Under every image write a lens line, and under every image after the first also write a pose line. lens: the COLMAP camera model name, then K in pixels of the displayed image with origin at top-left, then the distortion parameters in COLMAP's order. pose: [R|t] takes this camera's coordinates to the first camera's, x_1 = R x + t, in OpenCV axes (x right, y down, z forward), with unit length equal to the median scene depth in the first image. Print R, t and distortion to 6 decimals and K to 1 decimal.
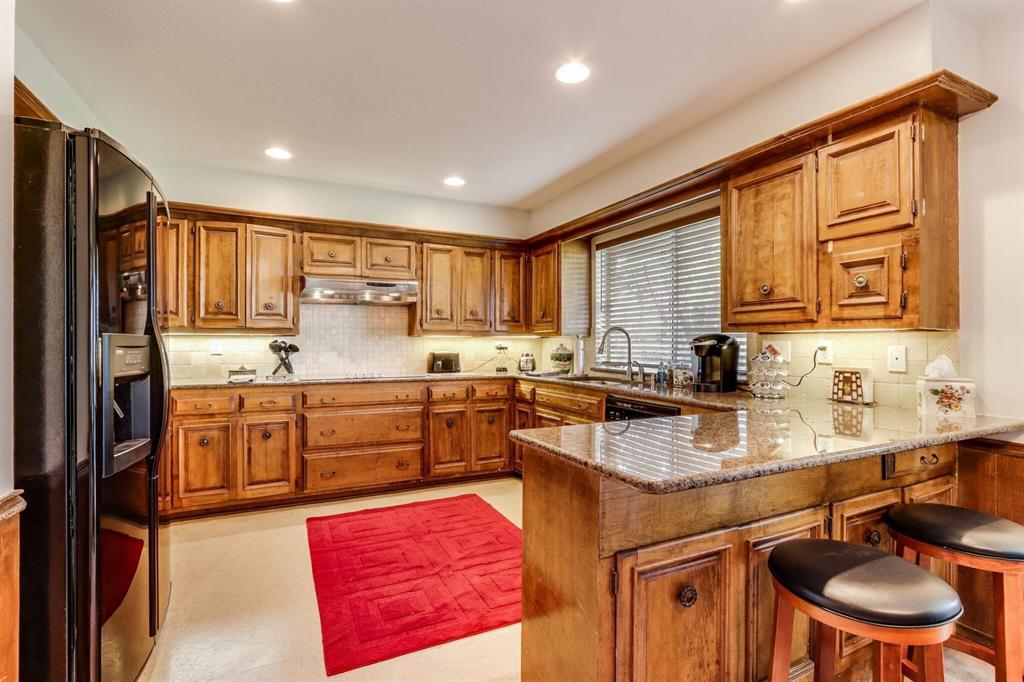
lens RADIAL K [[471.7, 0, 504.6], [0, 471.7, 342.4], [0, 0, 1]] dist [-0.004299, -0.000292]
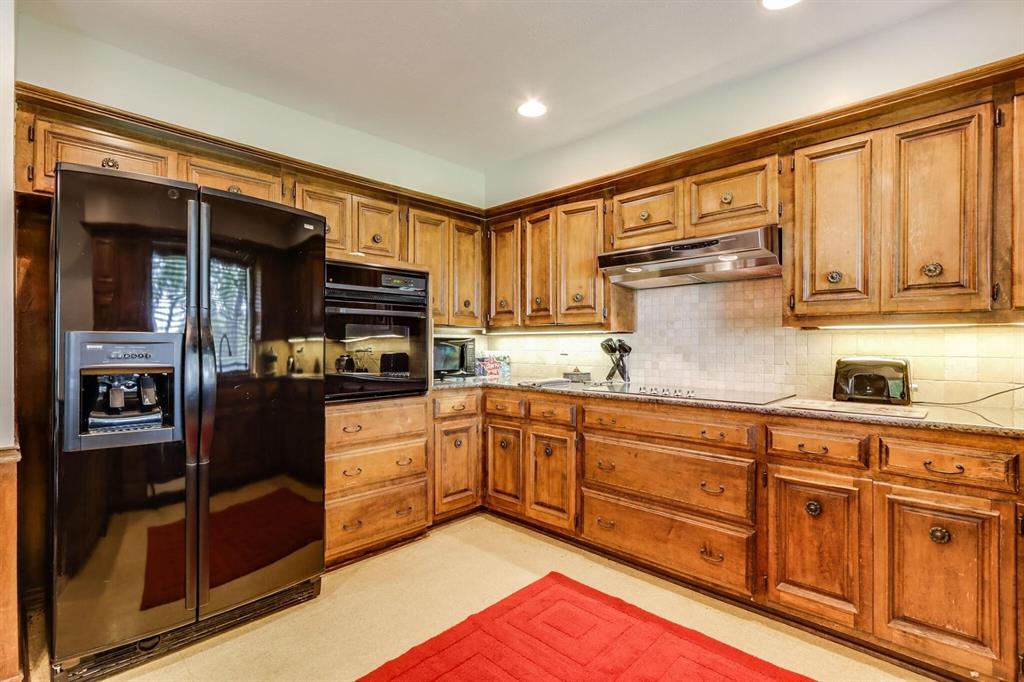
lens RADIAL K [[471.7, 0, 506.4], [0, 471.7, 344.4], [0, 0, 1]] dist [-0.004299, -0.000292]
pose [[0.349870, -0.000998, -0.936798, 0.220797], [0.000343, 1.000000, -0.000937, 0.006273], [0.936798, 0.000007, 0.349870, 0.547016]]
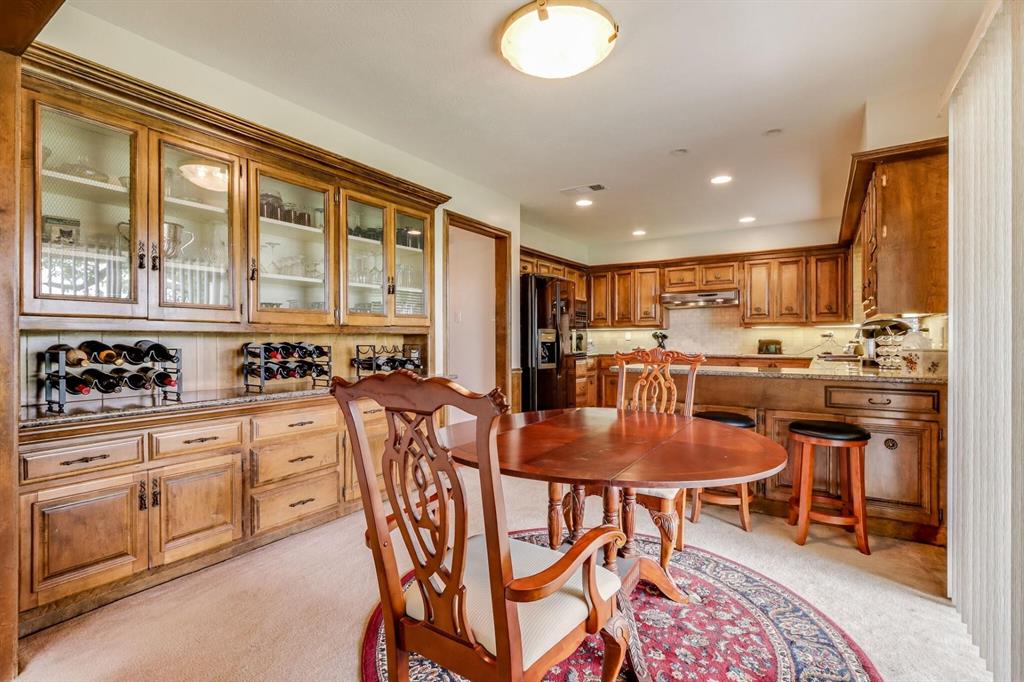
lens RADIAL K [[471.7, 0, 505.7], [0, 471.7, 339.0], [0, 0, 1]] dist [-0.004299, -0.000292]
pose [[0.517959, -0.003435, -0.855399, 0.704822], [0.004923, 0.999987, -0.001035, 0.020171], [0.855391, -0.003675, 0.517969, -0.362812]]
